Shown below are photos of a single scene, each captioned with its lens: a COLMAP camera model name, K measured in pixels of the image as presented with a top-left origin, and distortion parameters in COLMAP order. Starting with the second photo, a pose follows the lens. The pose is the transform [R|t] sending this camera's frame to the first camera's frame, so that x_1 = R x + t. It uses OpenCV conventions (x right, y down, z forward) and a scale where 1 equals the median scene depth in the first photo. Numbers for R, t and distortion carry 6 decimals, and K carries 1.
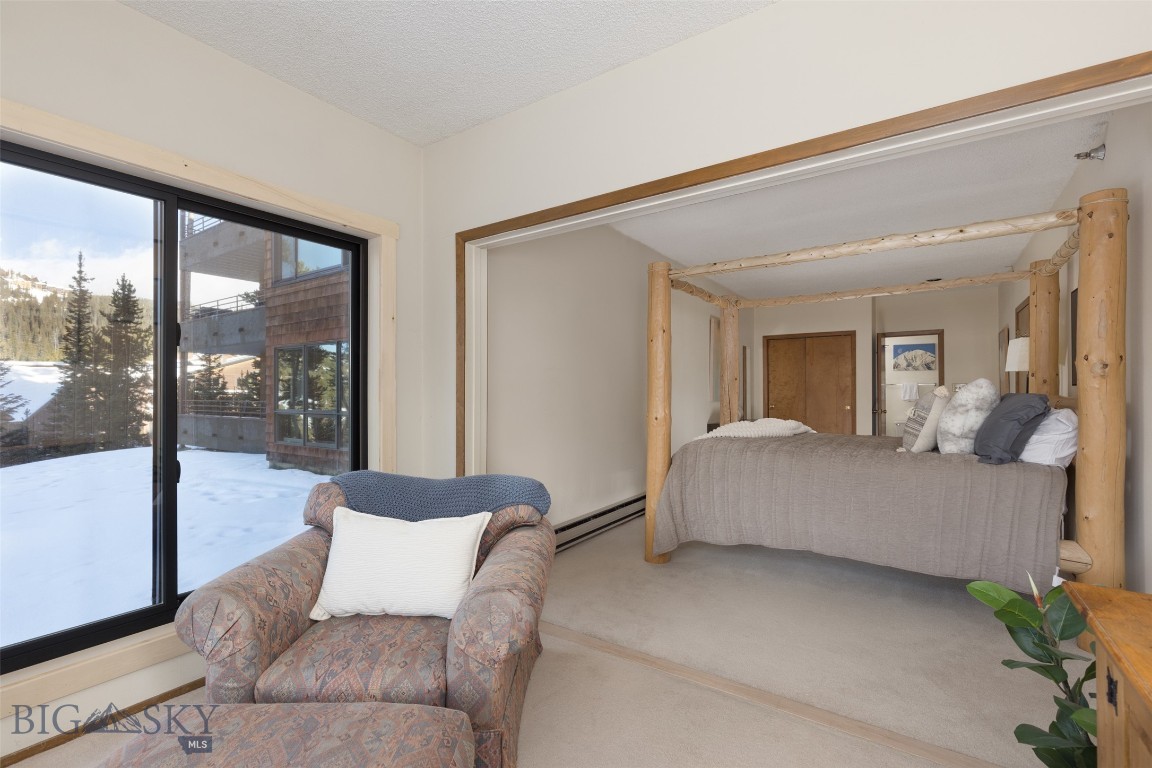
lens RADIAL K [[516.6, 0, 577.8], [0, 516.6, 391.7], [0, 0, 1]] dist [0.007723, -0.000074]
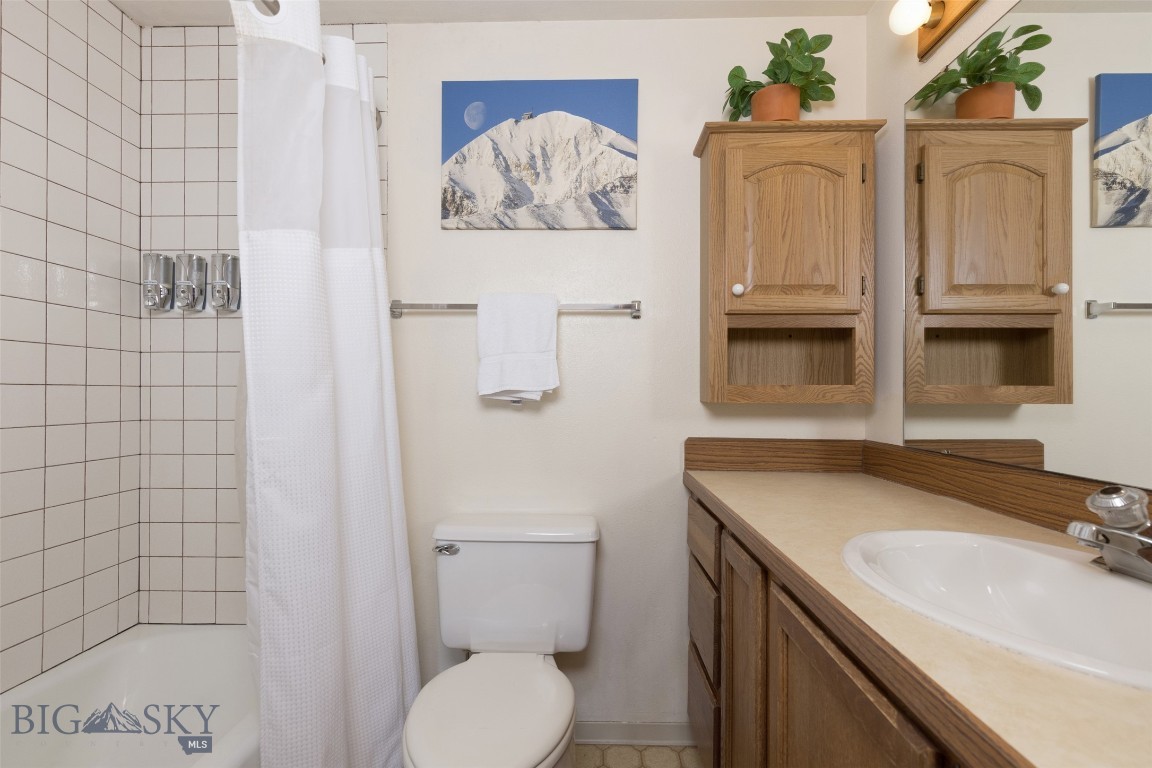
lens RADIAL K [[548.0, 0, 574.3], [0, 548.0, 368.9], [0, 0, 1]] dist [0.001895, 0.000005]
pose [[0.842972, 0.006456, 0.537919, 0.680353], [-0.002592, 0.999965, -0.007939, 0.010646], [-0.537951, 0.005298, 0.842959, 1.018748]]
